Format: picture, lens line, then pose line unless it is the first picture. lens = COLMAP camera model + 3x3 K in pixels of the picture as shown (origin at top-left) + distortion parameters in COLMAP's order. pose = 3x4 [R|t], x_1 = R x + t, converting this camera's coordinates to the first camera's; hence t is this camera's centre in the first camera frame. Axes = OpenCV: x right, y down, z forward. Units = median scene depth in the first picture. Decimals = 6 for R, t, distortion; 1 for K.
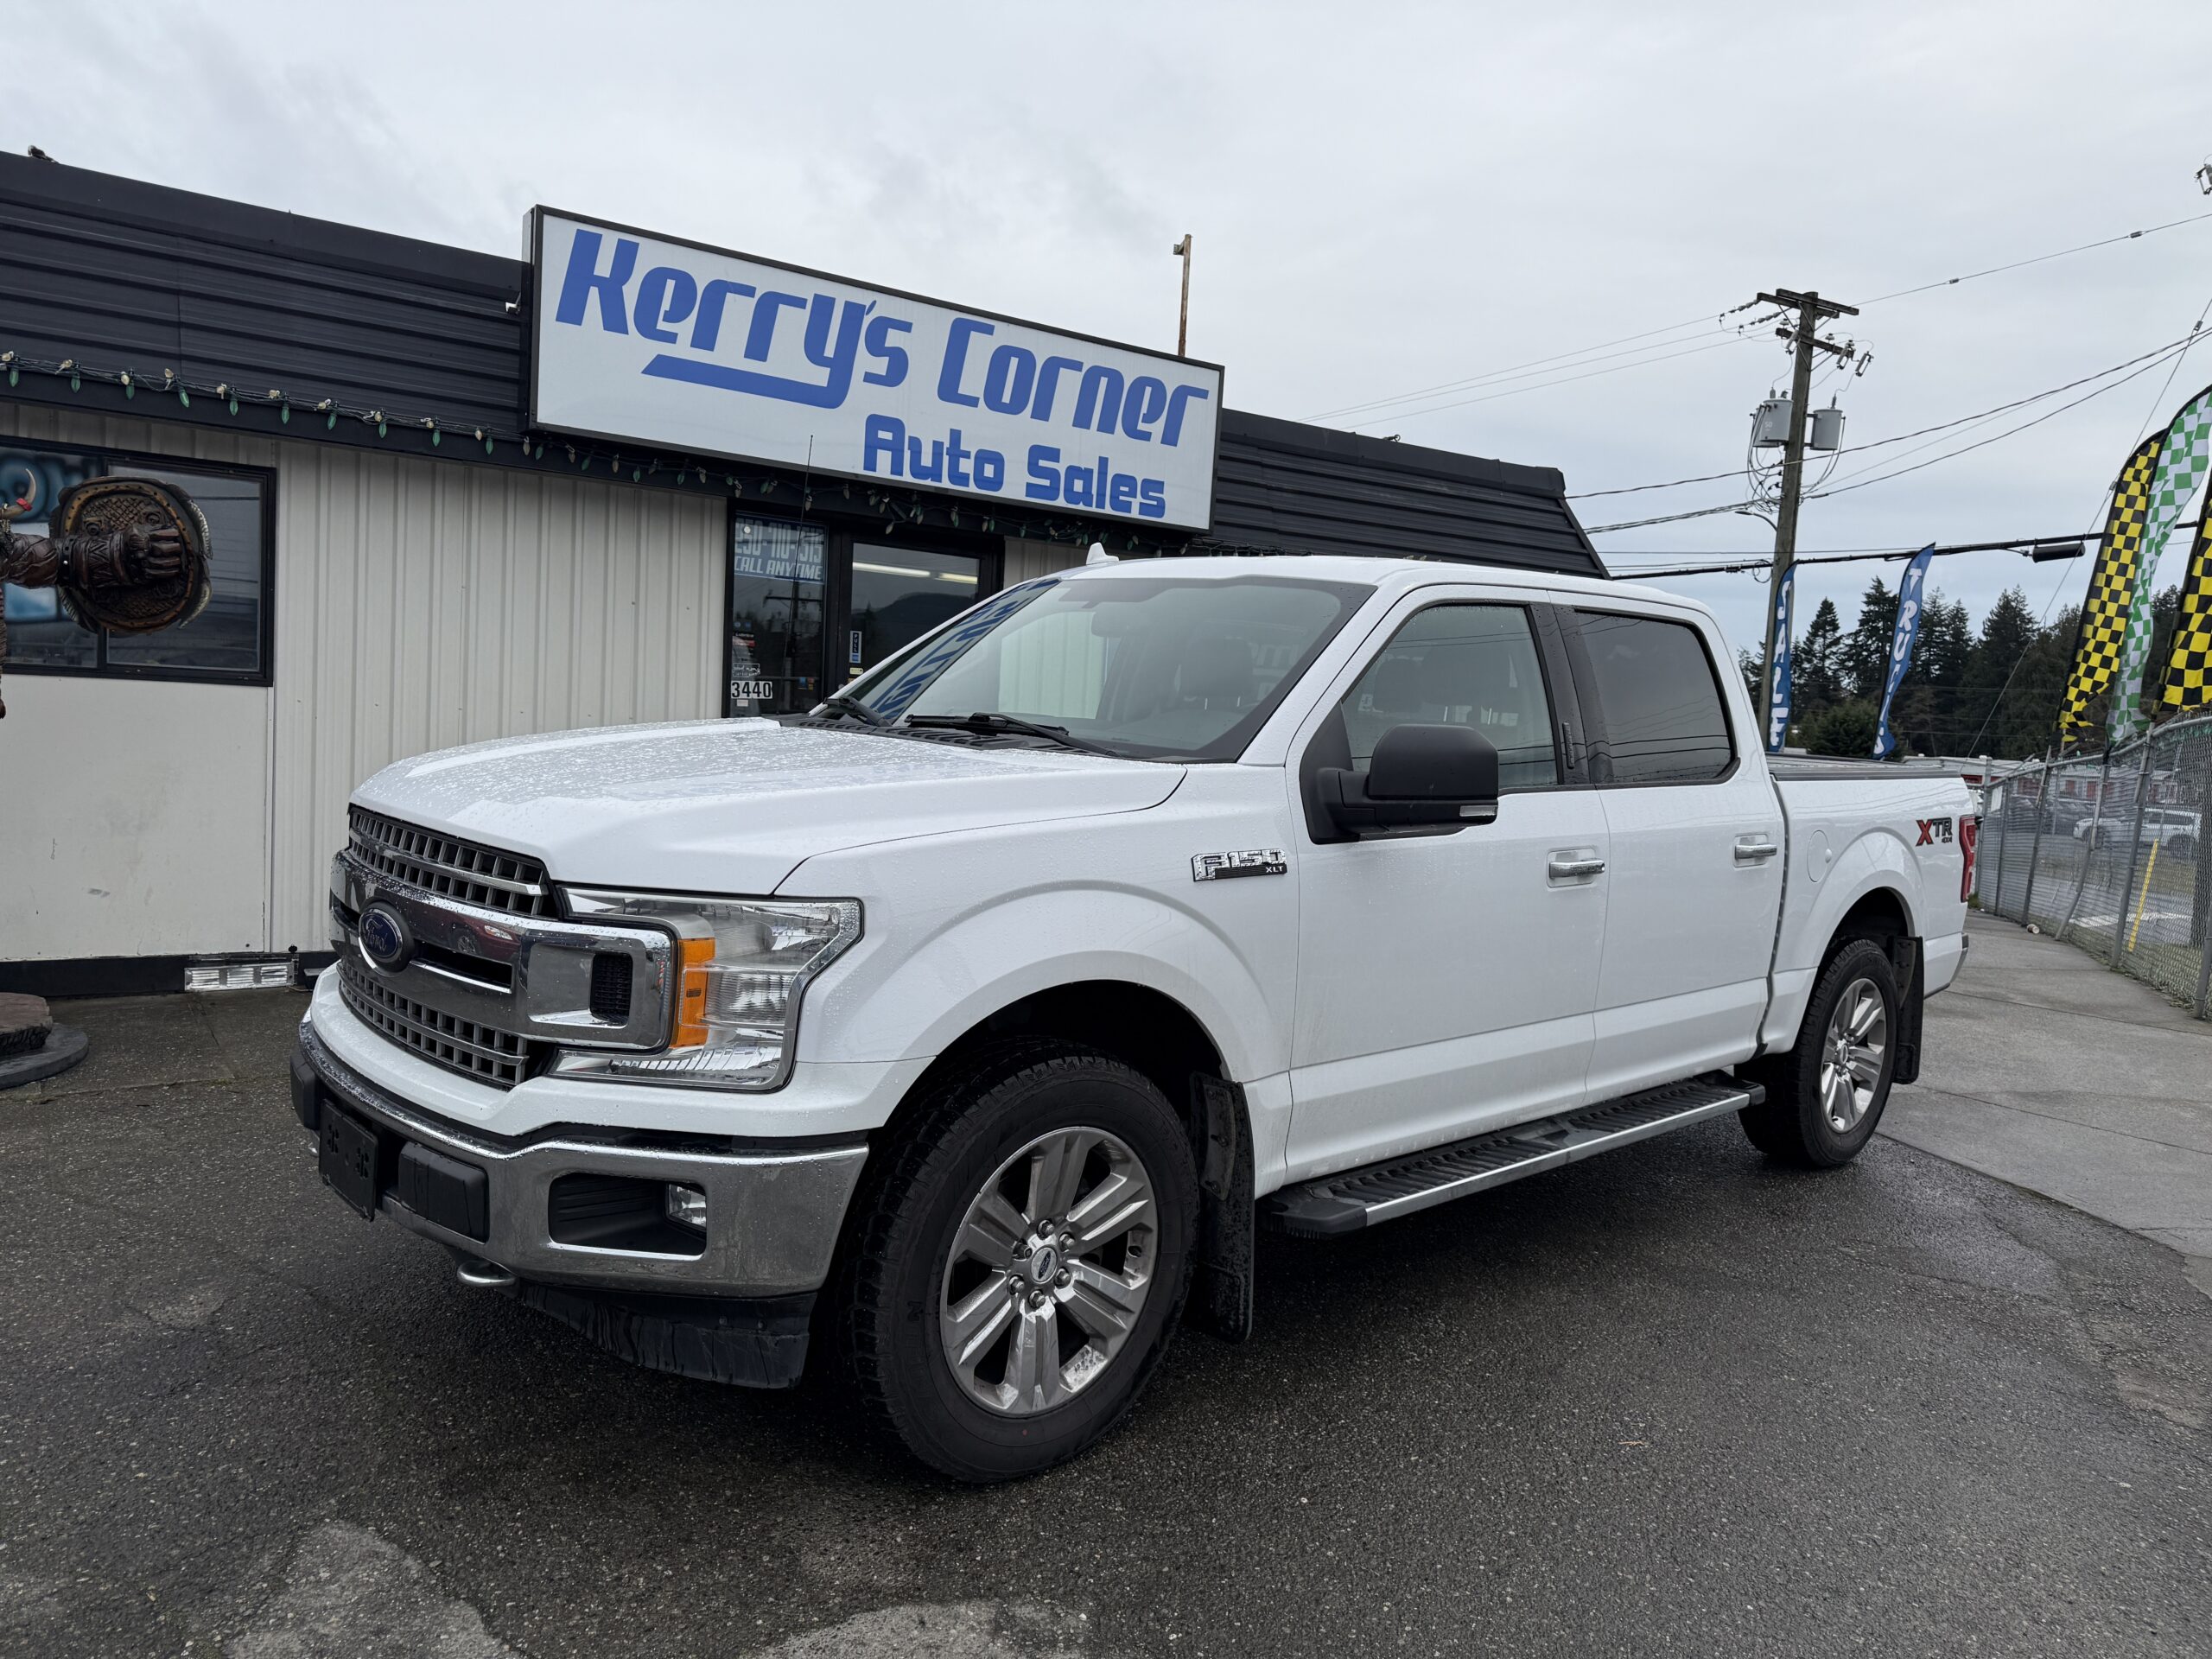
lens RADIAL K [[1621.0, 0, 1106.0], [0, 1621.0, 829.5], [0, 0, 1]] dist [0.148429, -0.171466]
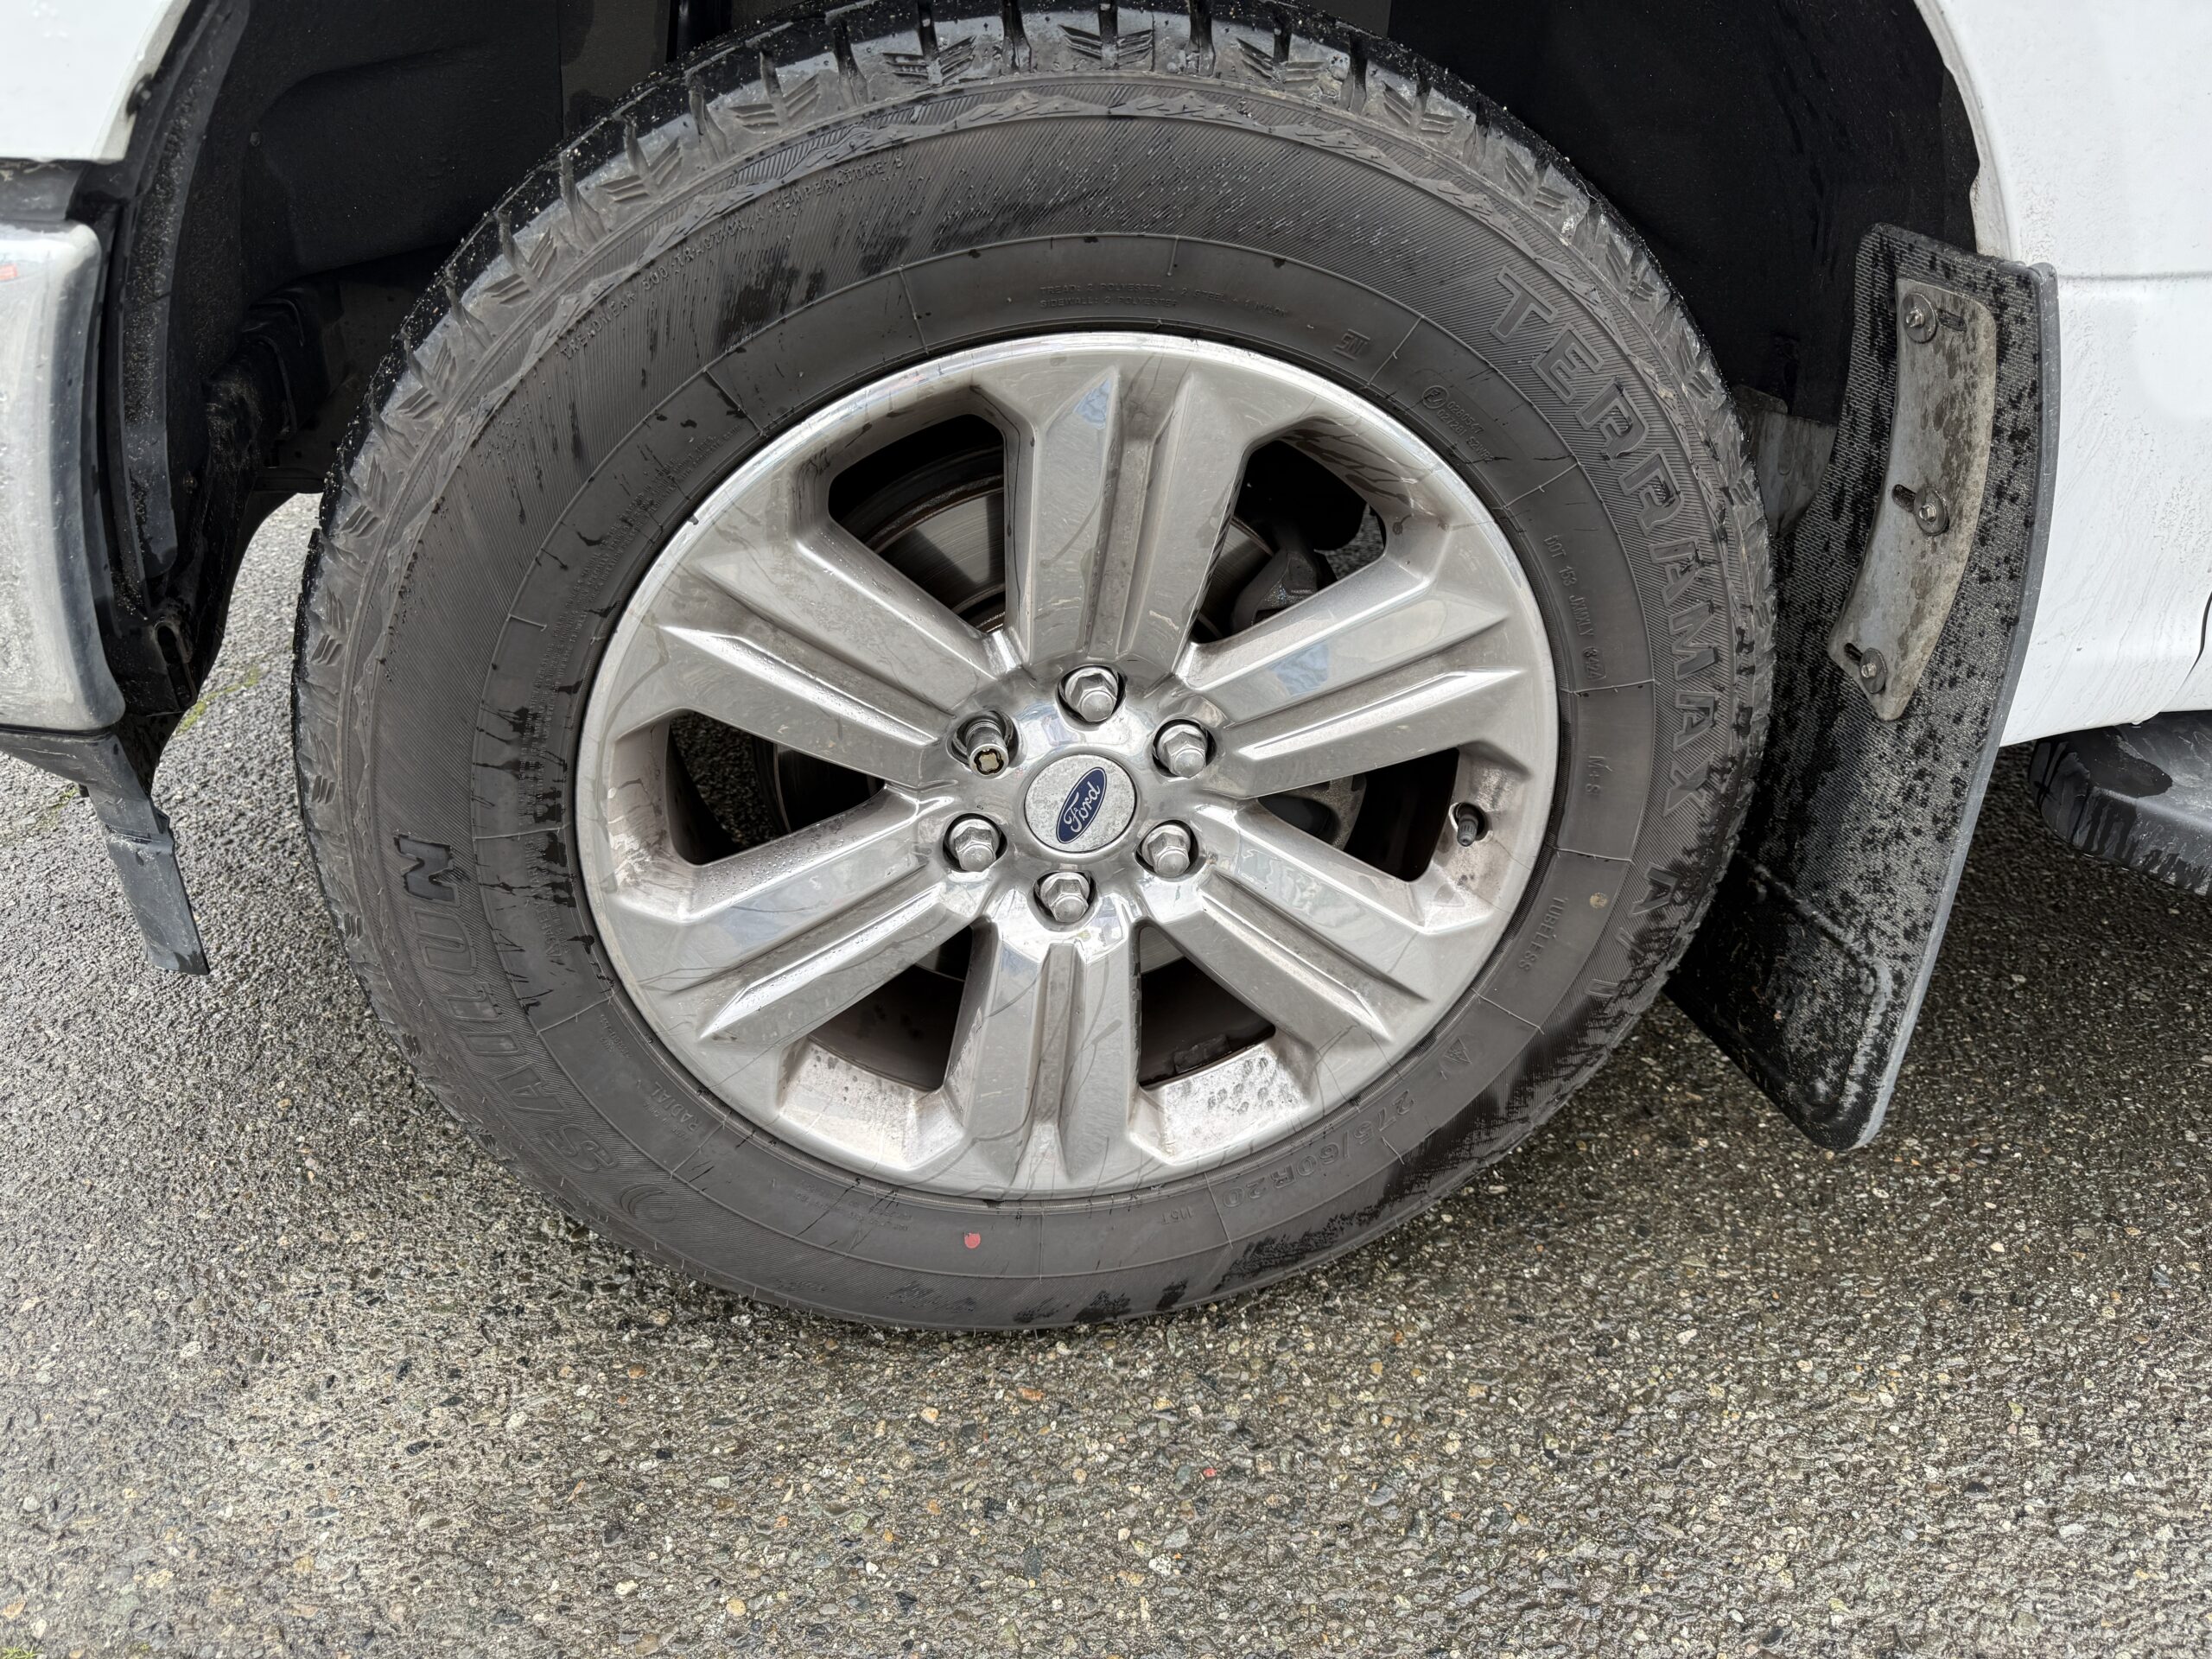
lens RADIAL K [[1621.0, 0, 1106.0], [0, 1621.0, 829.5], [0, 0, 1]] dist [0.148429, -0.171466]
pose [[0.838790, 0.254524, -0.481299, 0.103679], [-0.049029, 0.915721, 0.398812, 0.137686], [0.542243, -0.310922, 0.780577, 0.705082]]
